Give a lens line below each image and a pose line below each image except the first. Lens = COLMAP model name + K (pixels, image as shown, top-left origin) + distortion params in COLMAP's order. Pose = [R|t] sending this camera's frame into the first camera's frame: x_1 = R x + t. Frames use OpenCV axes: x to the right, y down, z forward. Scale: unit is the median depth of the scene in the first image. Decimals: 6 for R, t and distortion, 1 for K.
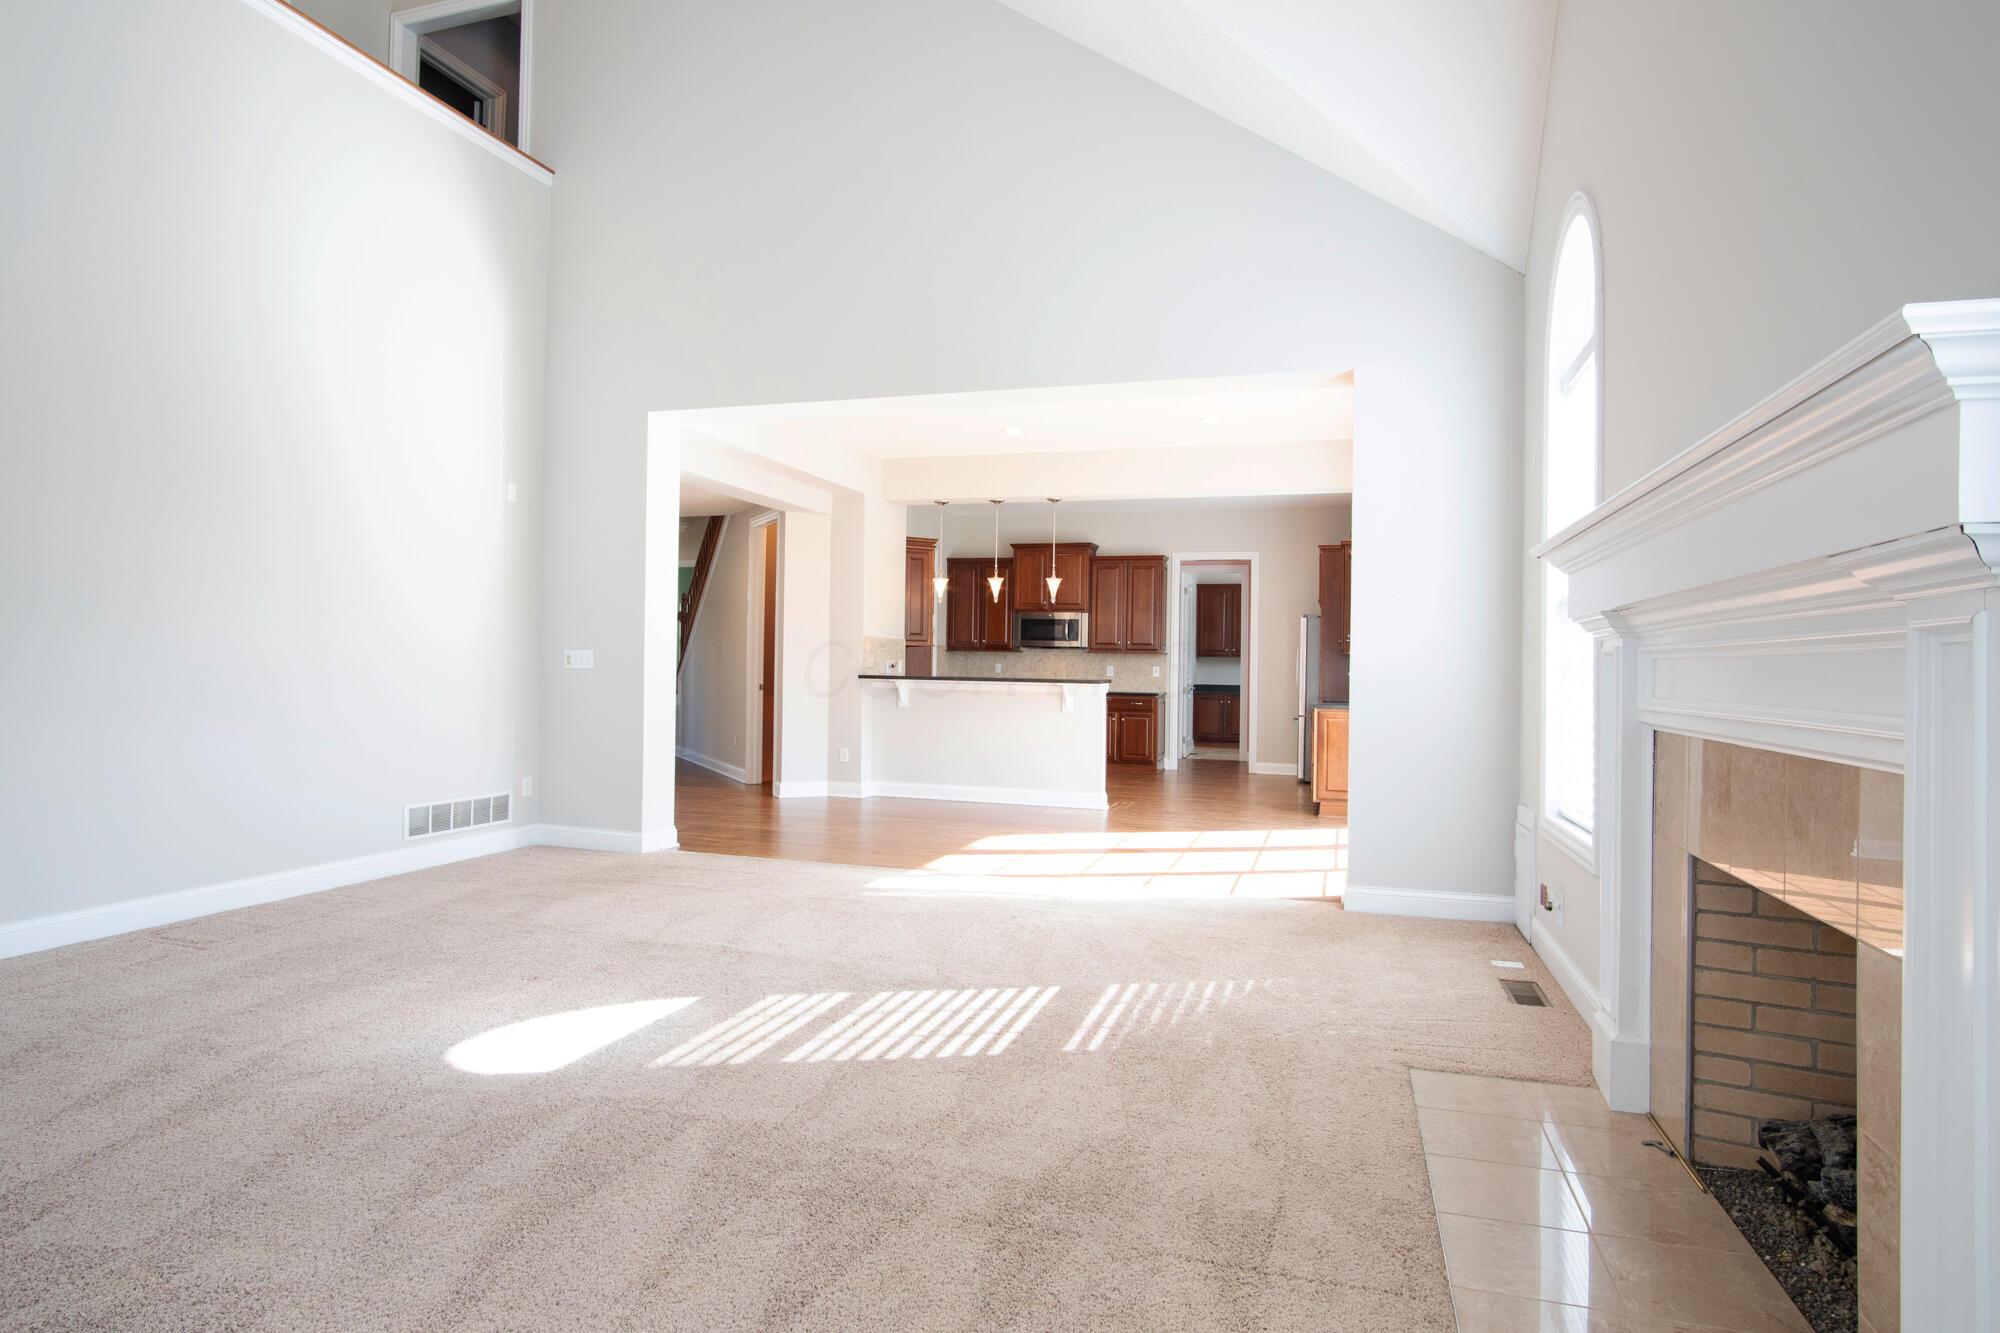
lens RADIAL K [[1131.1, 0, 985.4], [0, 1131.1, 664.9], [0, 0, 1]] dist [-0.022849, -0.000214]
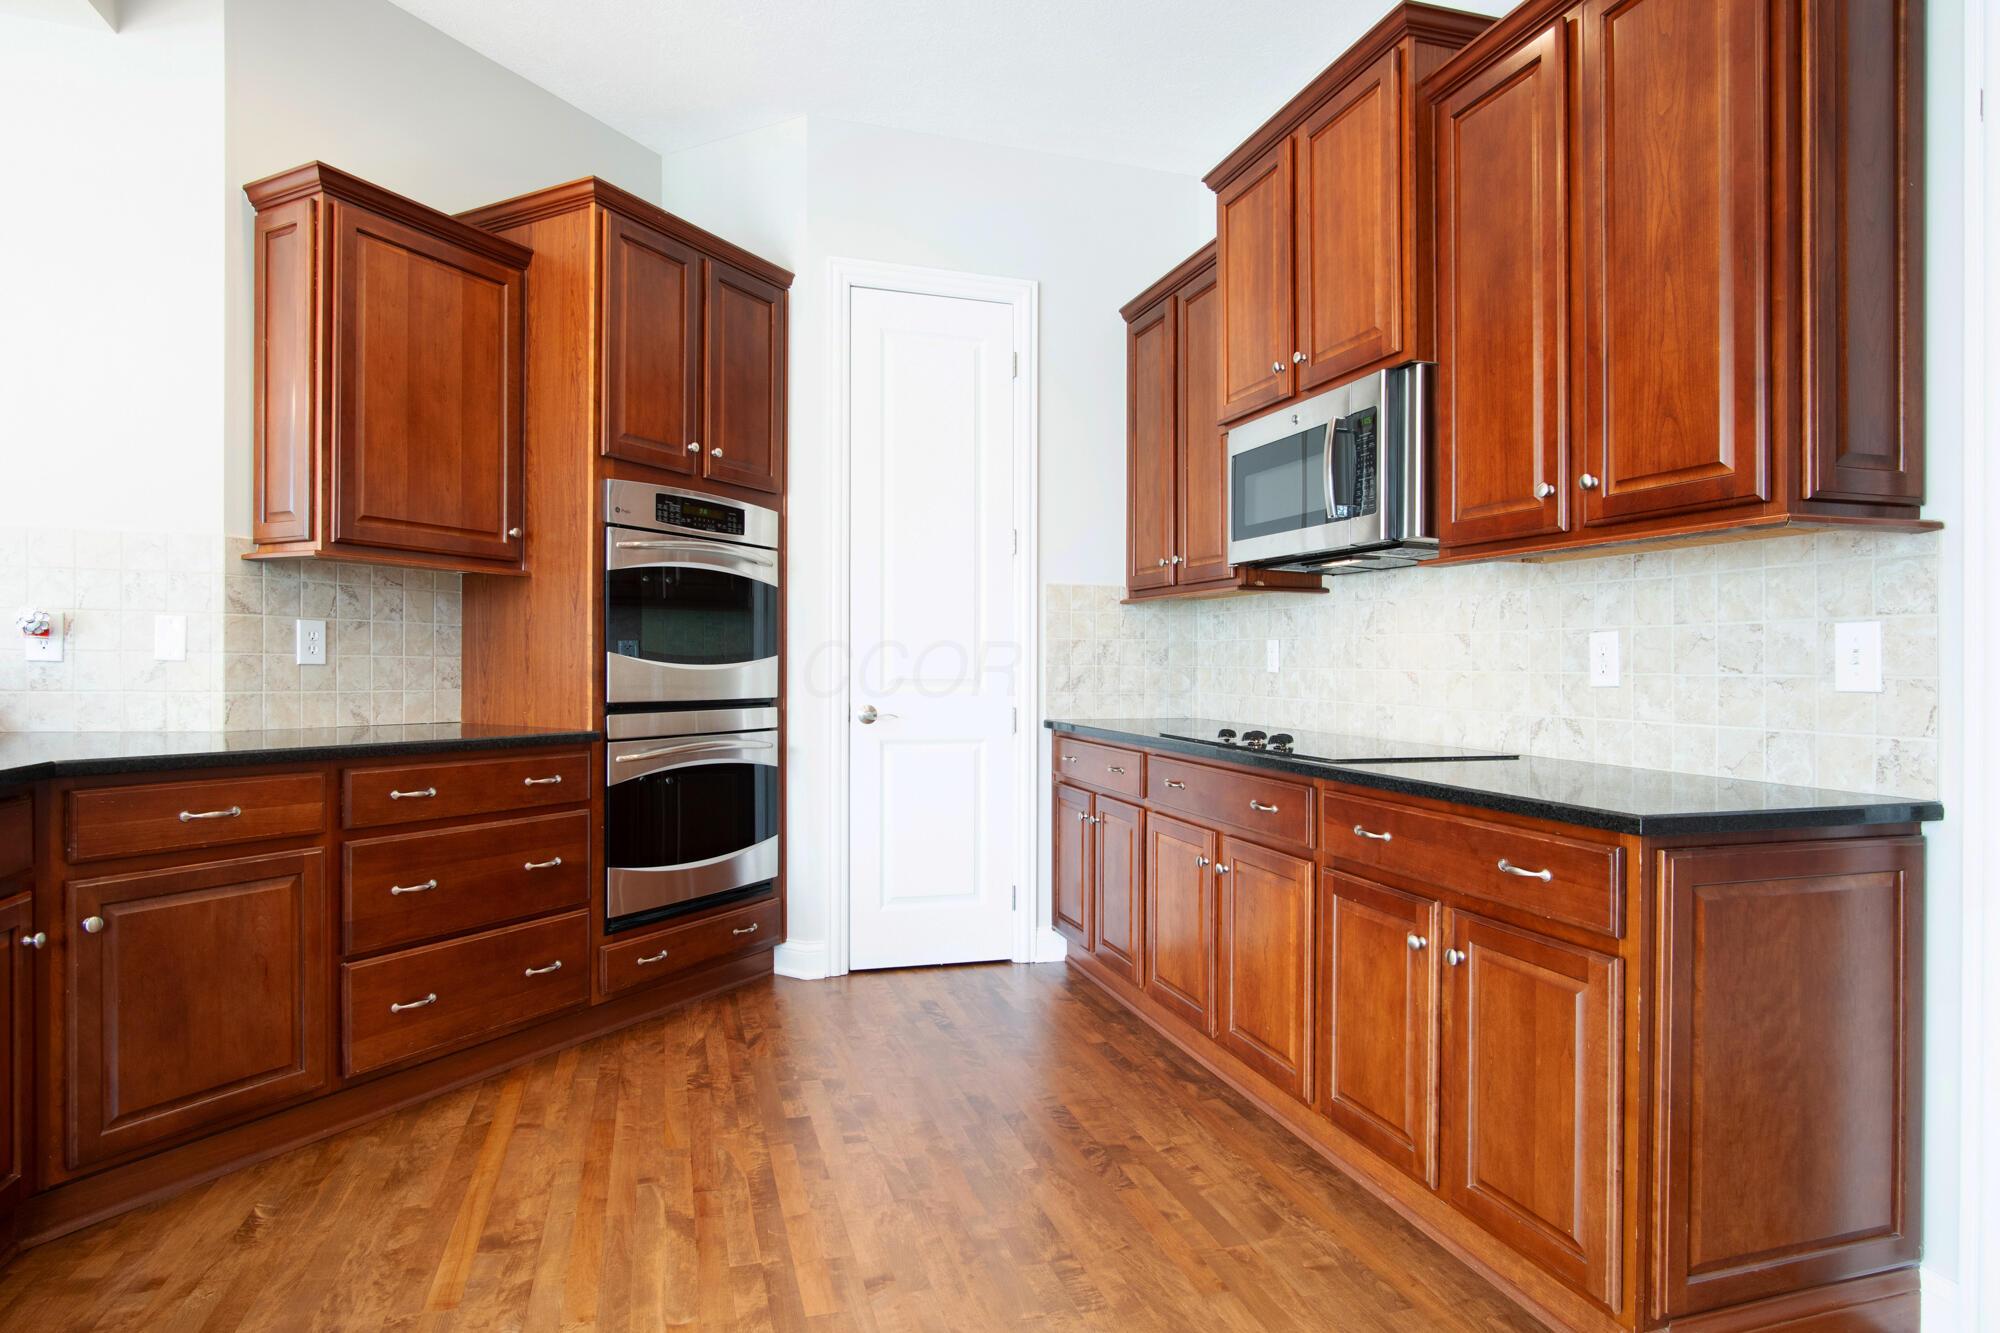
lens RADIAL K [[1102.3, 0, 997.6], [0, 1102.3, 659.4], [0, 0, 1]] dist [-0.031486, 0.000120]
pose [[0.555306, -0.015453, -0.831502, 0.207686], [0.003311, 0.999861, -0.016371, 0.008428], [0.831639, 0.006338, 0.555280, 0.831836]]
